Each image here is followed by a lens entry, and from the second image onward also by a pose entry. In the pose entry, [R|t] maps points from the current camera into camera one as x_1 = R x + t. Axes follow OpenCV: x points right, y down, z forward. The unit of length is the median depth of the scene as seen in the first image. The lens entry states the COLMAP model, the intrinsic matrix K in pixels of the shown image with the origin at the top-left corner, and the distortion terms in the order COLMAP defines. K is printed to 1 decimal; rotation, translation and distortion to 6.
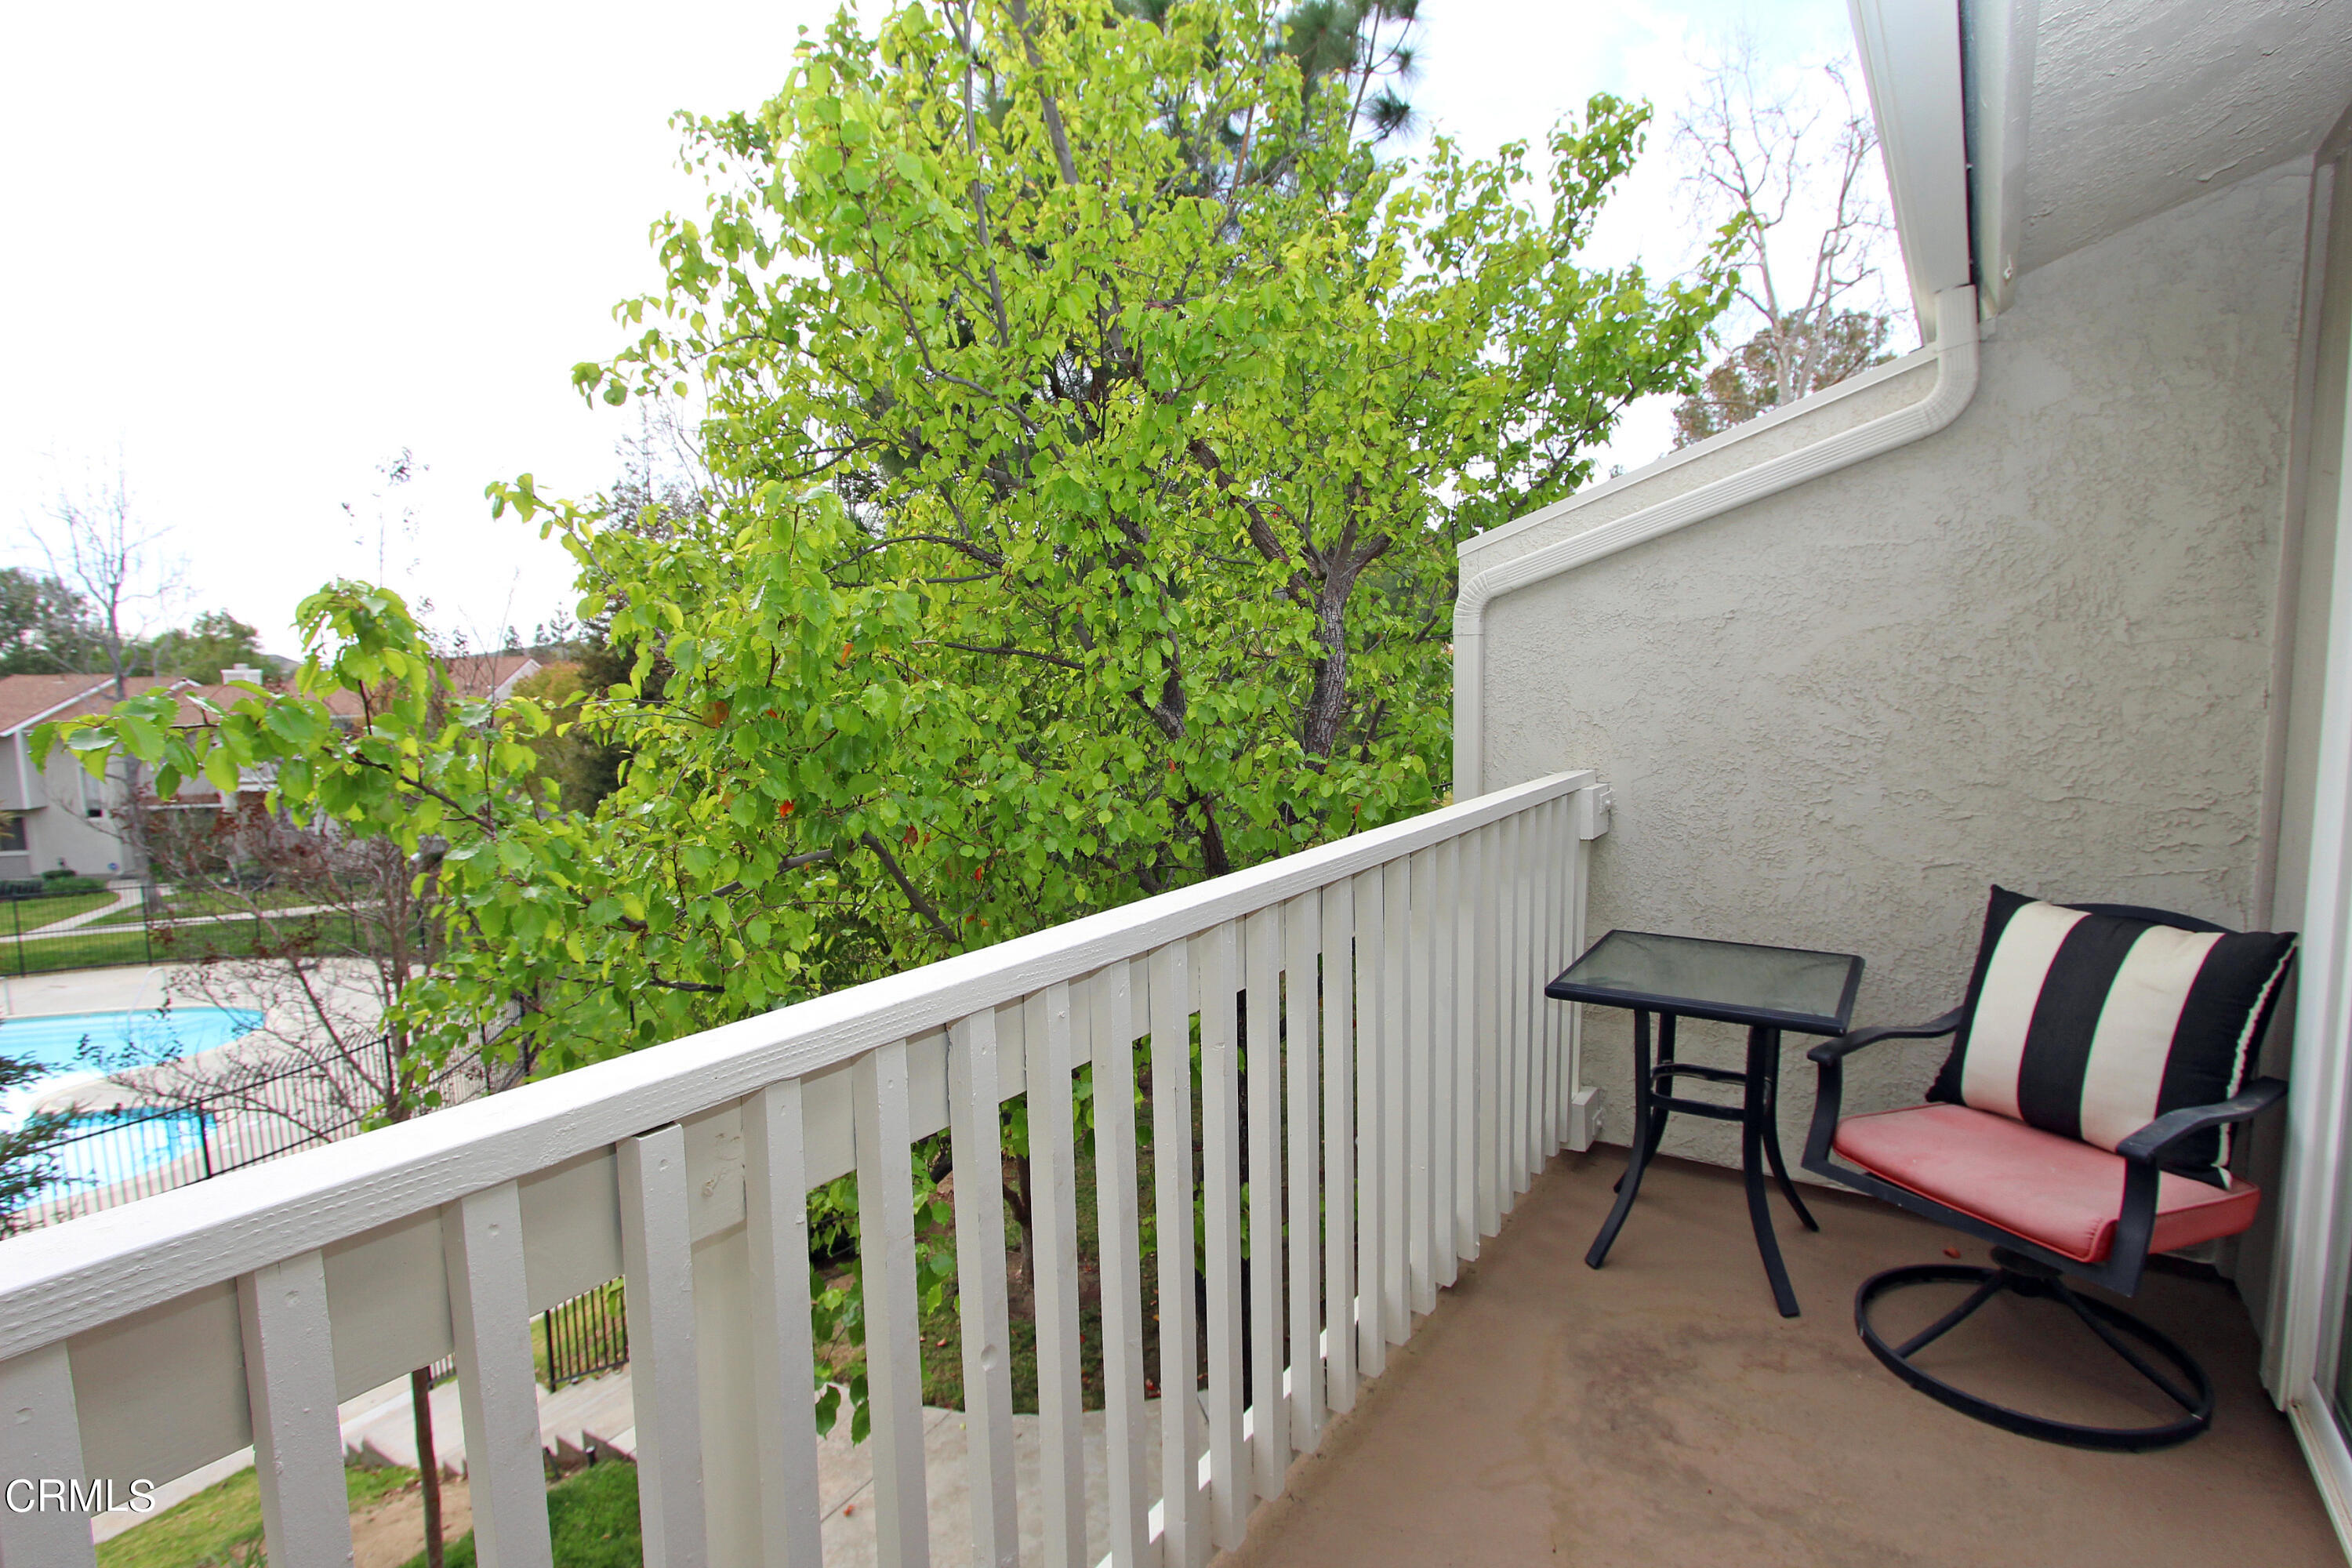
lens RADIAL K [[1142.5, 0, 1171.5], [0, 1142.5, 776.8], [0, 0, 1]] dist [-0.027653, 0.009358]
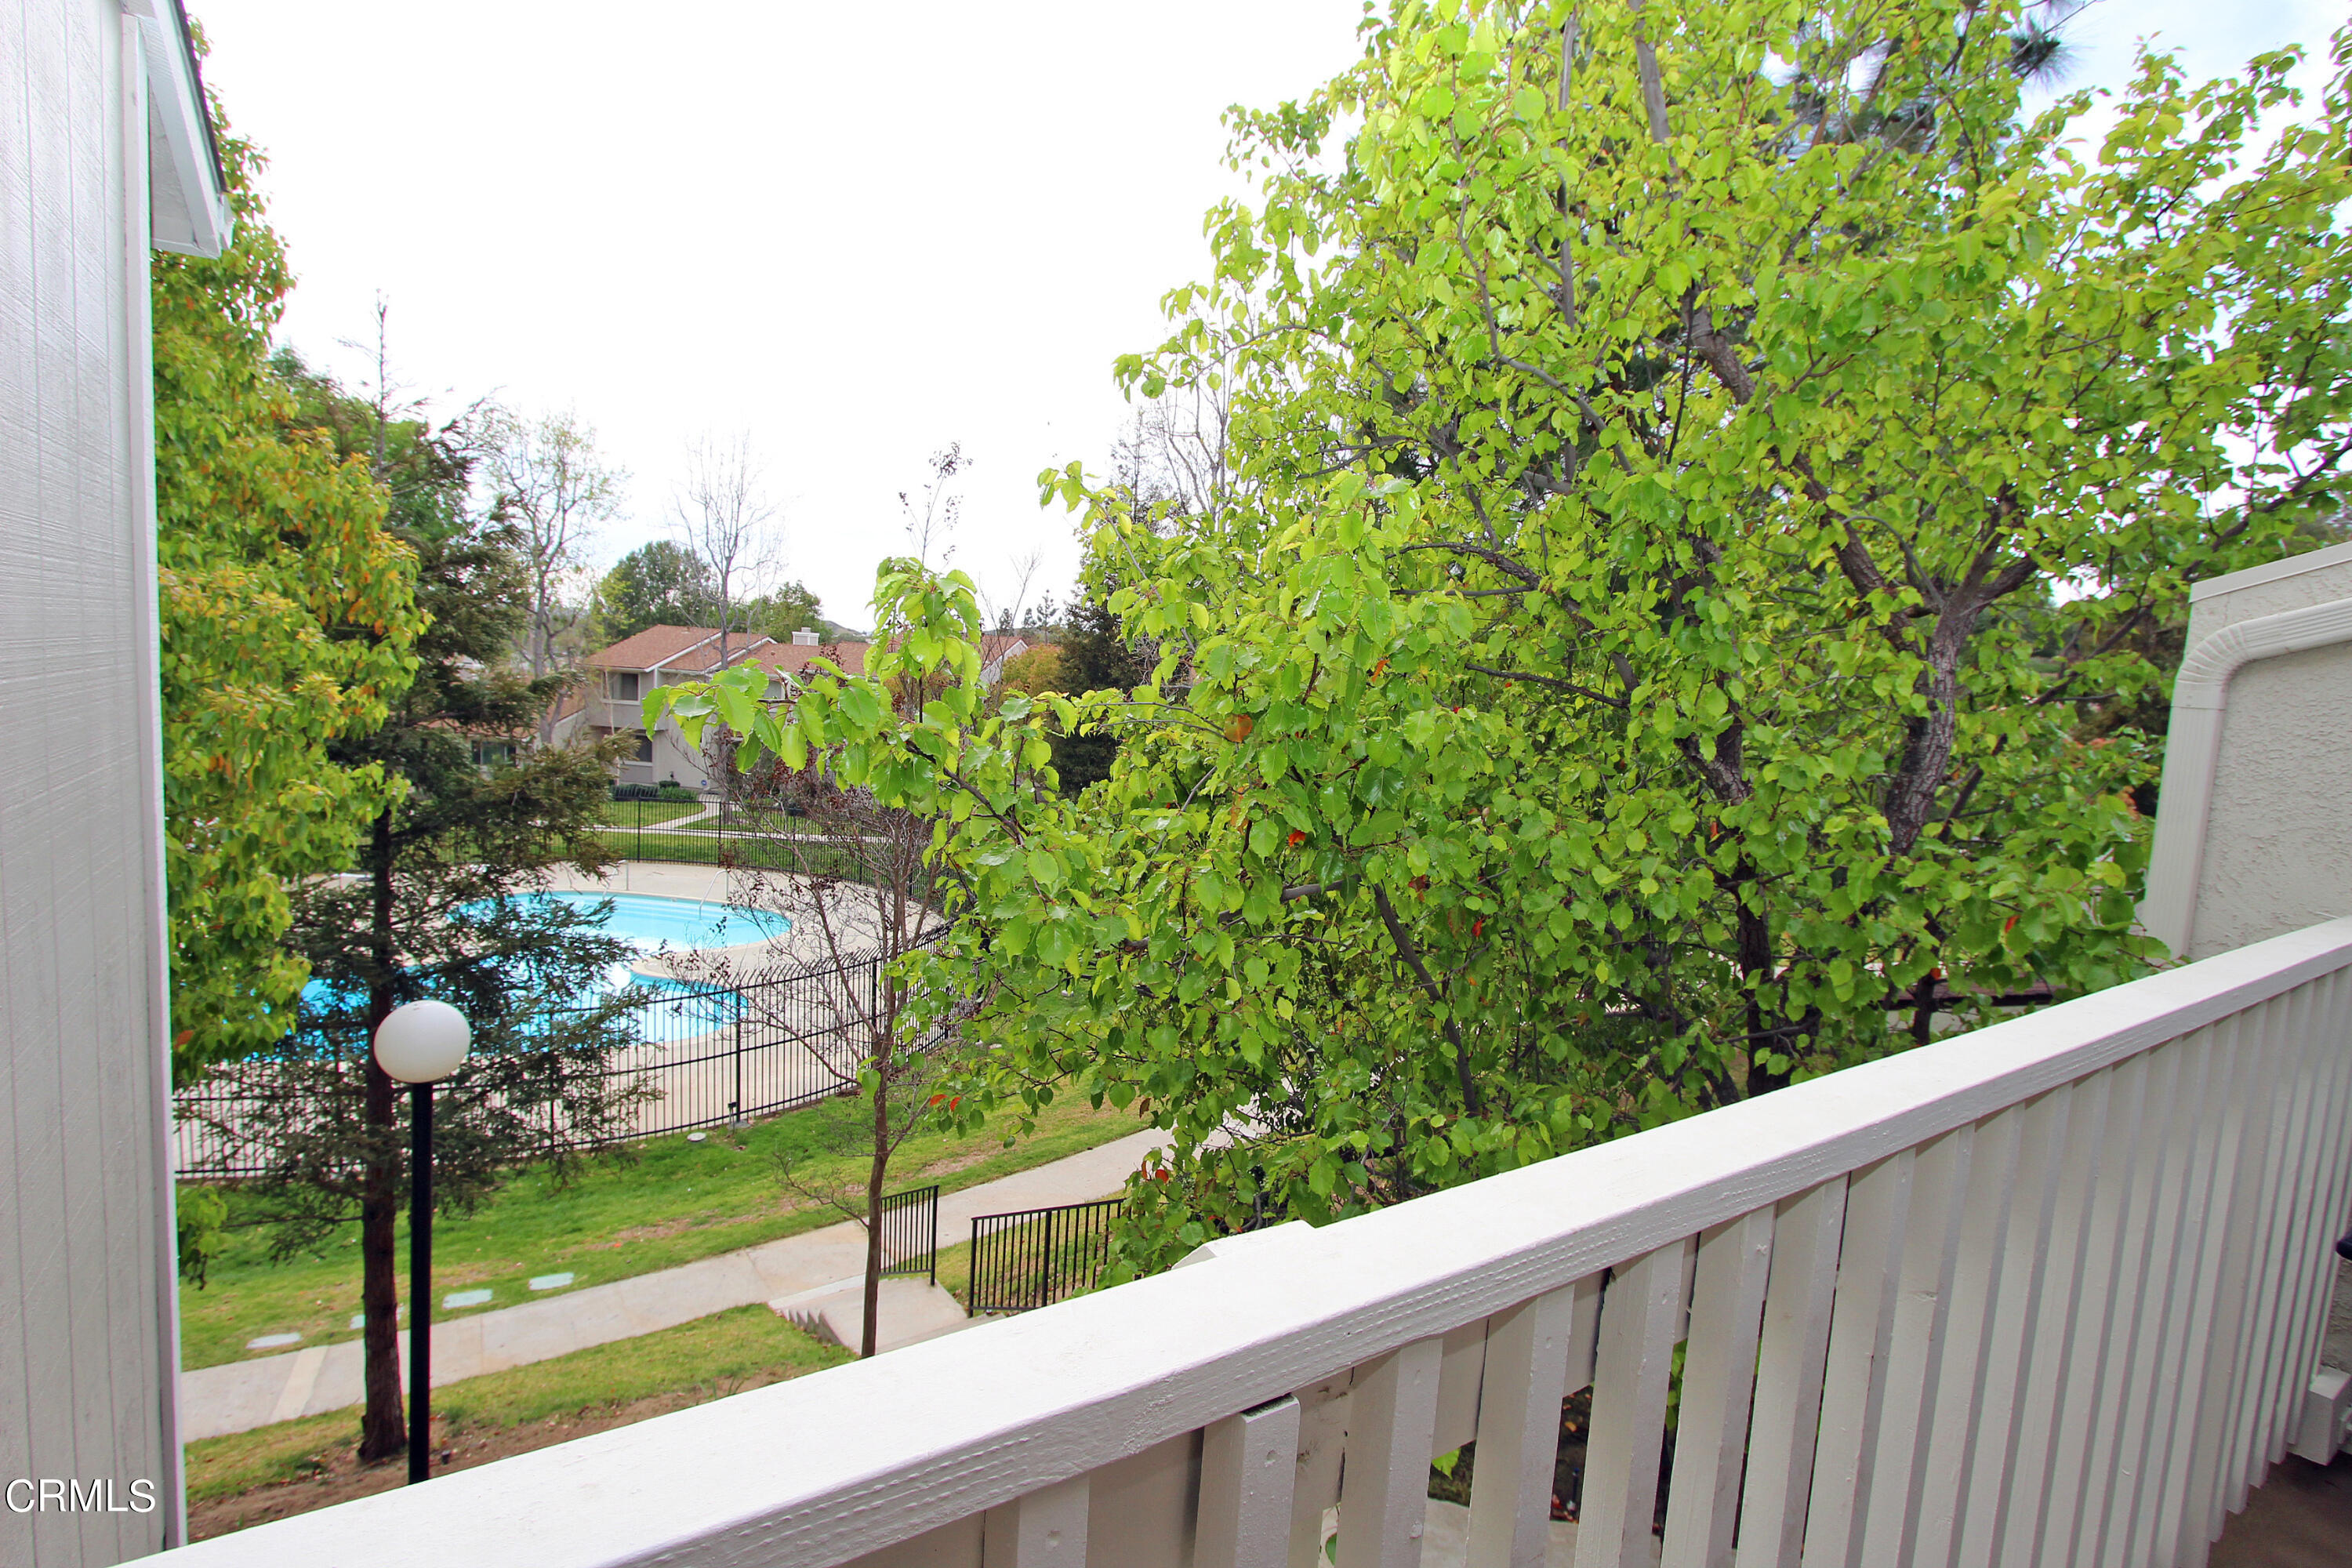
lens RADIAL K [[1142.5, 0, 1171.5], [0, 1142.5, 776.8], [0, 0, 1]] dist [-0.027653, 0.009358]
pose [[0.926301, 0.110778, -0.360132, -0.076424], [-0.113790, 0.993421, 0.012899, -0.013768], [0.359192, 0.029031, 0.932812, 0.084664]]
